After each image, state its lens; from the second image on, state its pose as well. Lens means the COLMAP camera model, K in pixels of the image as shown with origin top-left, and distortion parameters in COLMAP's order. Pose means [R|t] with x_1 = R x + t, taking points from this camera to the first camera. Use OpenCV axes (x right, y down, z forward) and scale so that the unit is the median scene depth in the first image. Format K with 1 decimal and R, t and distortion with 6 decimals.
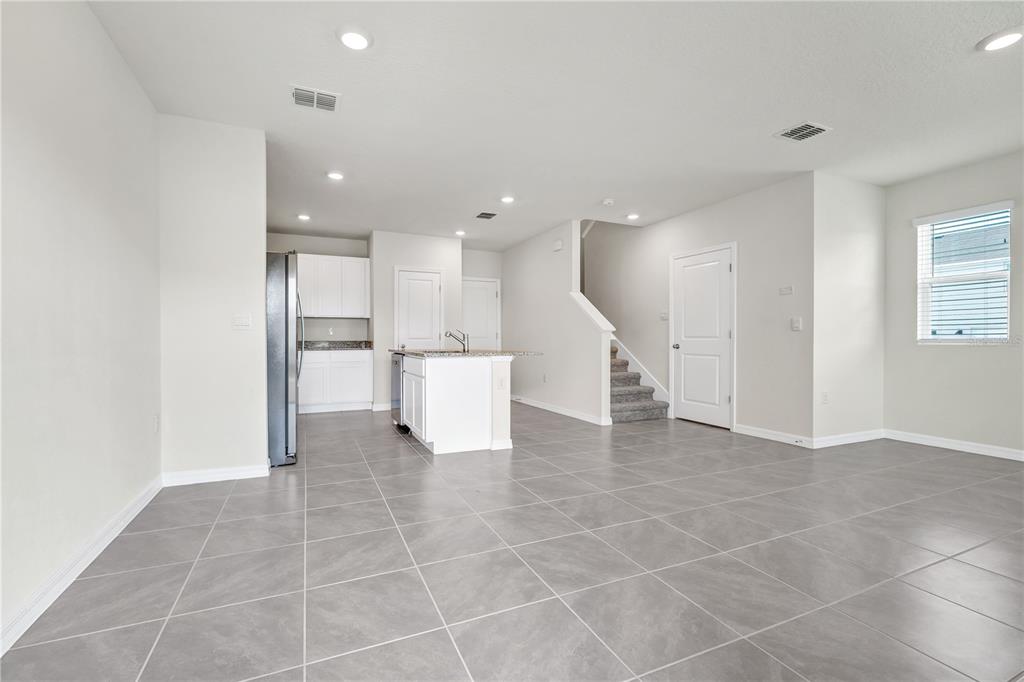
lens RADIAL K [[412.3, 0, 531.0], [0, 412.3, 340.2], [0, 0, 1]] dist [-0.003452, 0.000720]
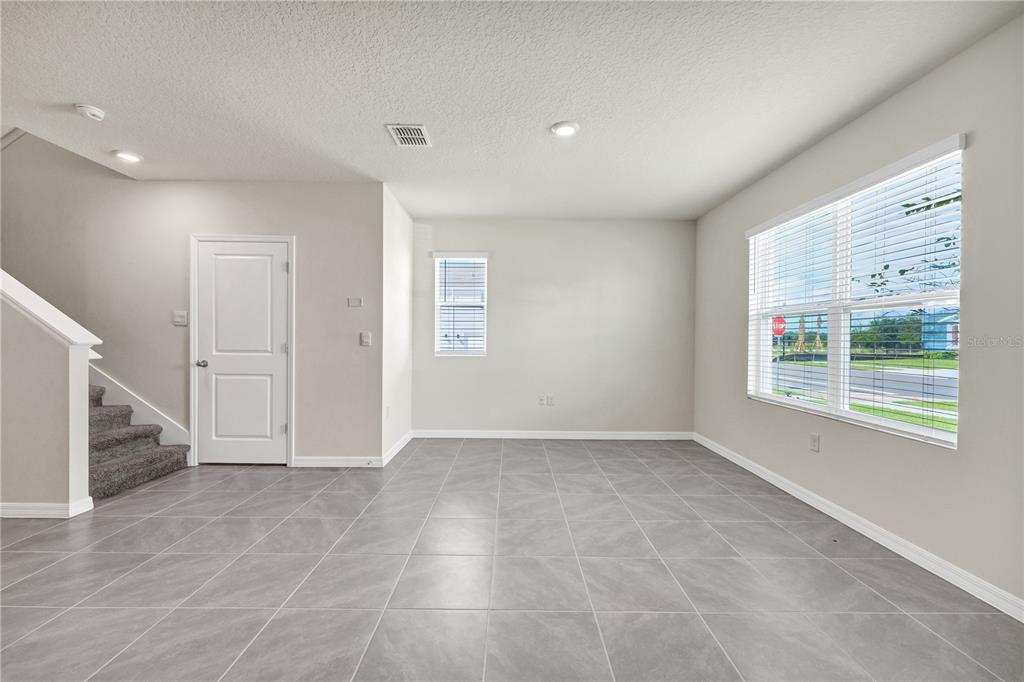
lens RADIAL K [[412.3, 0, 487.8], [0, 412.3, 342.7], [0, 0, 1]] dist [-0.003452, 0.000720]
pose [[0.478708, -0.002176, 0.877971, -0.042230], [-0.002098, 0.999991, 0.003622, -0.027872], [-0.877972, -0.003576, 0.478700, 0.247224]]
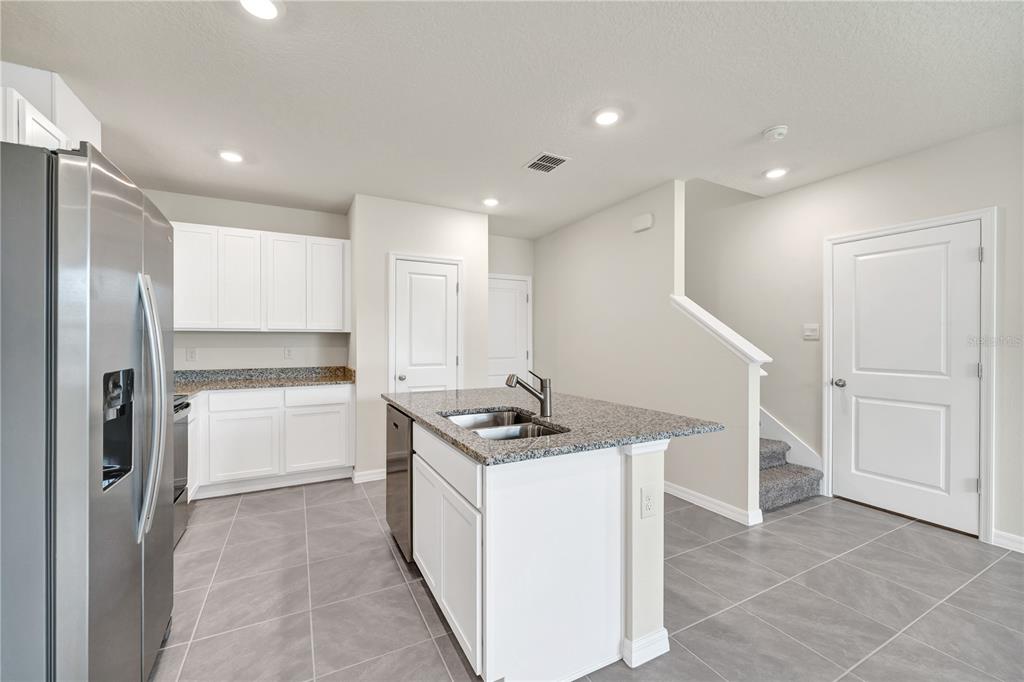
lens RADIAL K [[412.3, 0, 521.3], [0, 412.3, 346.8], [0, 0, 1]] dist [-0.003452, 0.000720]
pose [[0.999905, 0.007645, 0.011447, -0.155004], [-0.007701, 0.999959, 0.004790, -0.043554], [-0.011410, -0.004877, 0.999923, 0.420780]]
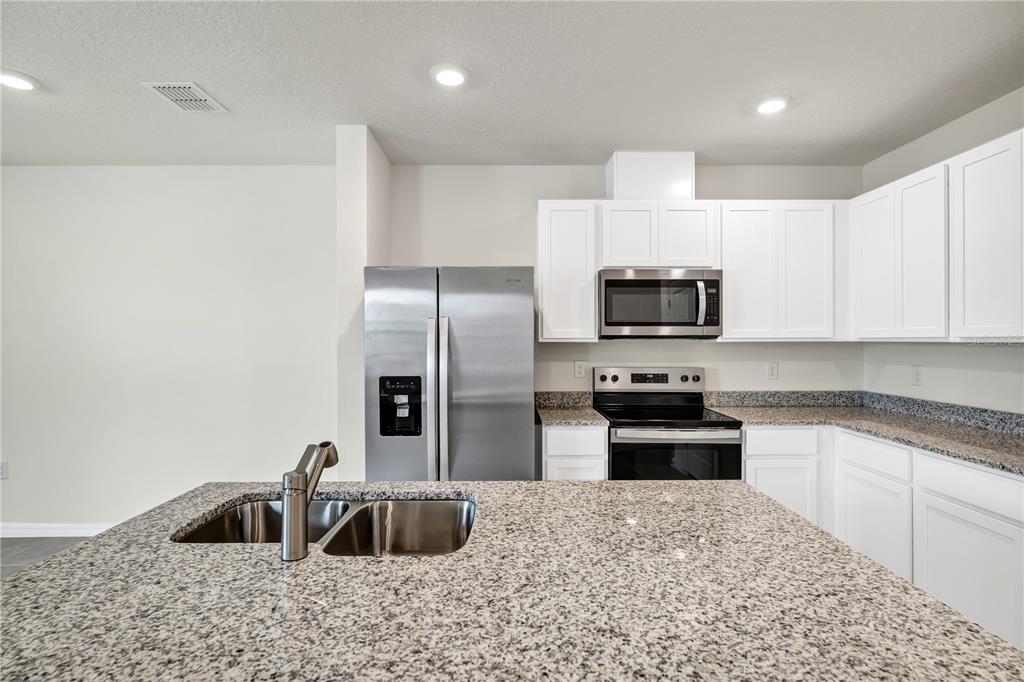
lens RADIAL K [[488.8, 0, 513.4], [0, 488.8, 343.4], [0, 0, 1]] dist [0.000807, -0.002143]
pose [[-0.460521, 0.014759, -0.887526, 0.015684], [-0.001298, 0.999849, 0.017300, -0.071109], [0.887648, 0.009119, -0.460433, 1.006667]]
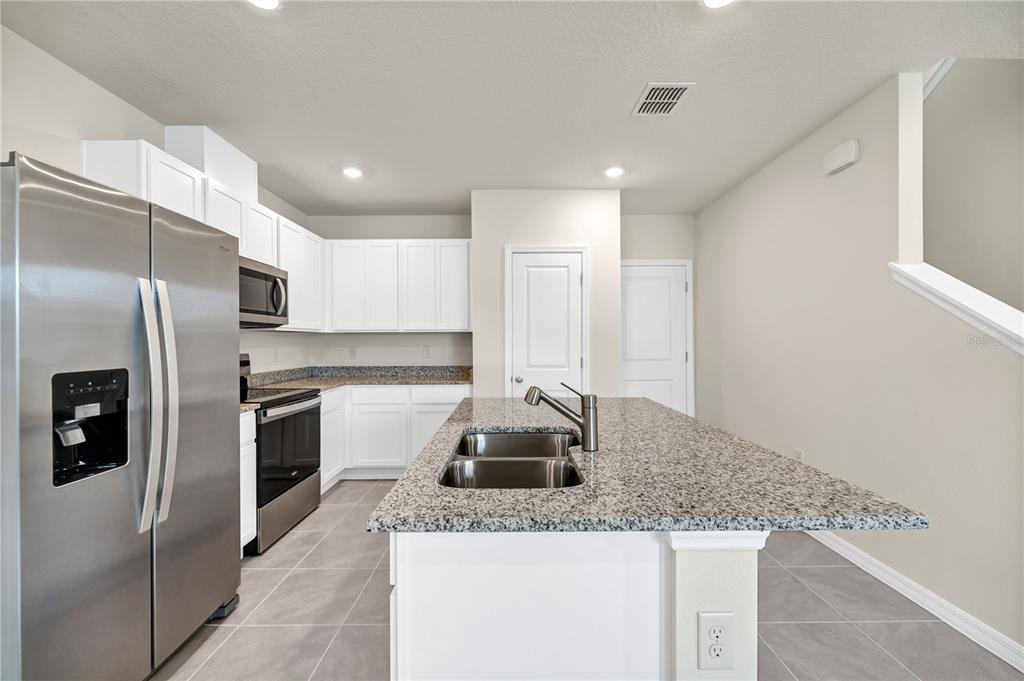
lens RADIAL K [[414.9, 0, 508.9], [0, 414.9, 345.1], [0, 0, 1]] dist [-0.002537, -0.001256]
pose [[0.886908, 0.007474, -0.461886, -0.050186], [-0.005086, 0.999966, 0.006414, -0.045215], [0.461919, -0.003339, 0.886916, 0.548267]]
